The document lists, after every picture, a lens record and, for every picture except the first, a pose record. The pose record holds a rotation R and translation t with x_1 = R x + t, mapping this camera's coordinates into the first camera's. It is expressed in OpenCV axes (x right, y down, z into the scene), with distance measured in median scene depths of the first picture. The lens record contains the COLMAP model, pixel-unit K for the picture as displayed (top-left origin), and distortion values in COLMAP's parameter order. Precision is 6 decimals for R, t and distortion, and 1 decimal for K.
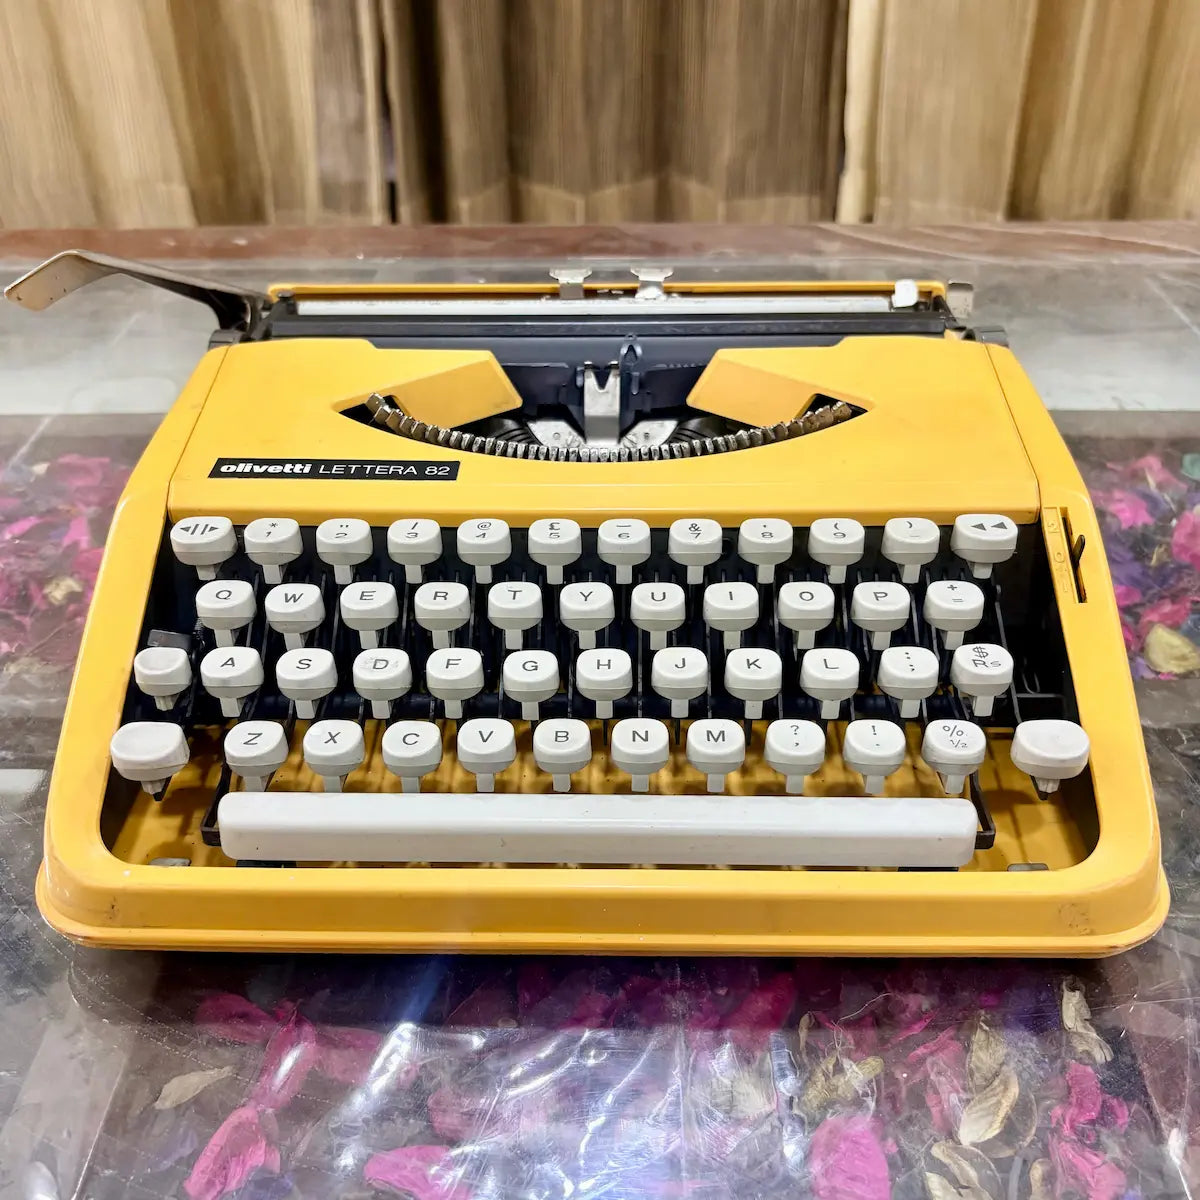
lens RADIAL K [[1377.4, 0, 600.0], [0, 1377.4, 600.0], [0, 0, 1]] dist [0.015034, 0.008204]
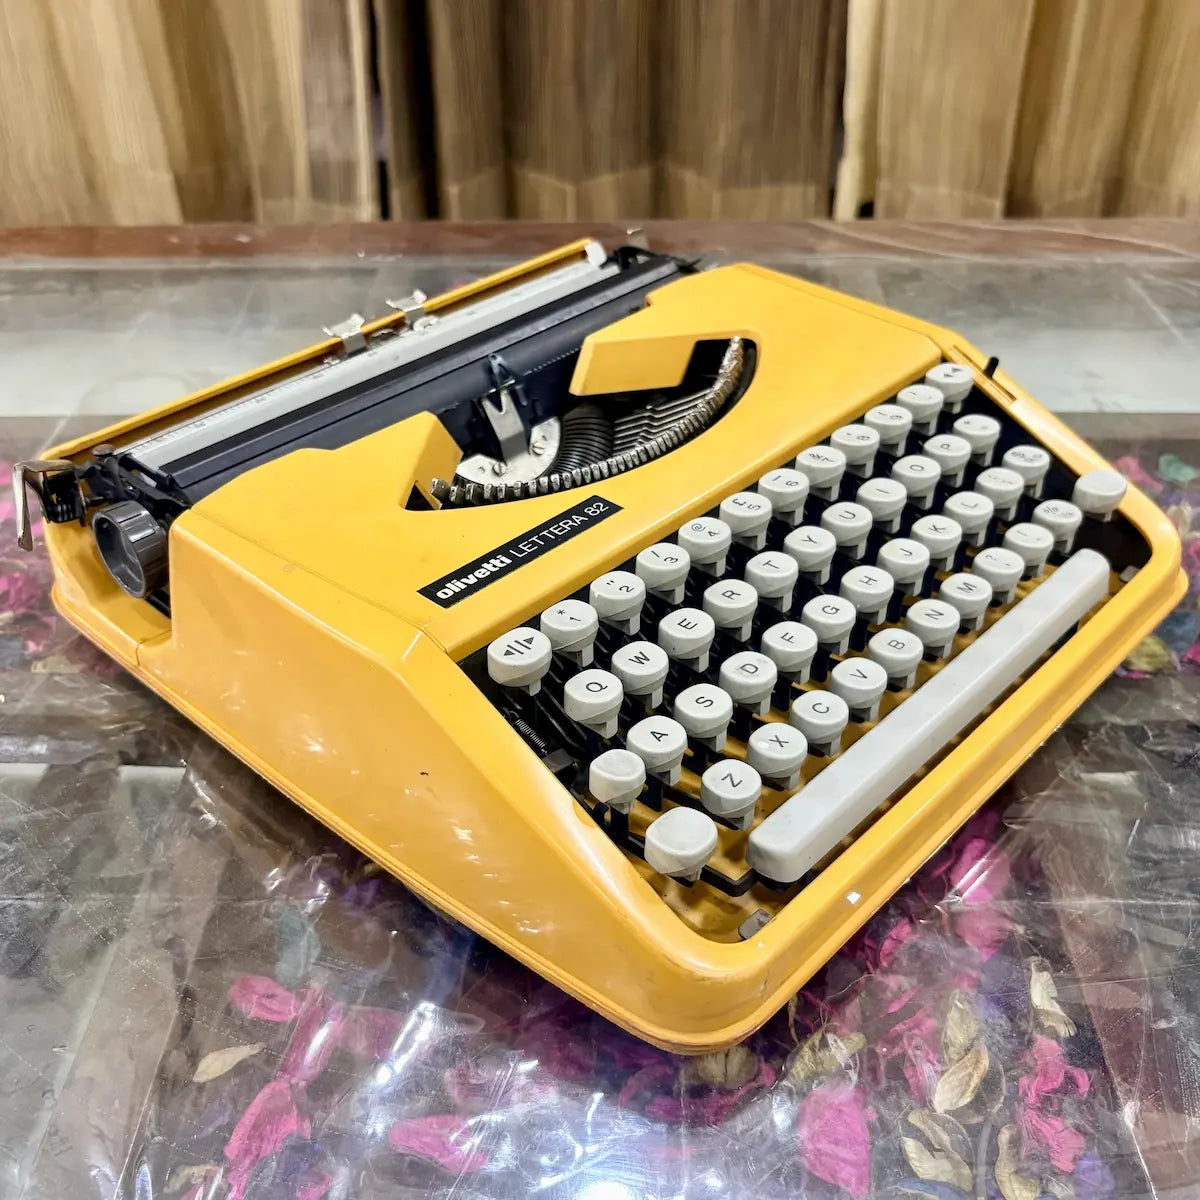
lens RADIAL K [[1406.4, 0, 599.4], [0, 1406.4, 552.9], [0, 0, 1]] dist [0.020209, -0.022578]
pose [[0.665610, -0.405141, 0.626756, -0.862071], [0.414580, 0.899044, 0.140869, -0.231358], [-0.620553, 0.166077, 0.766376, 0.215958]]
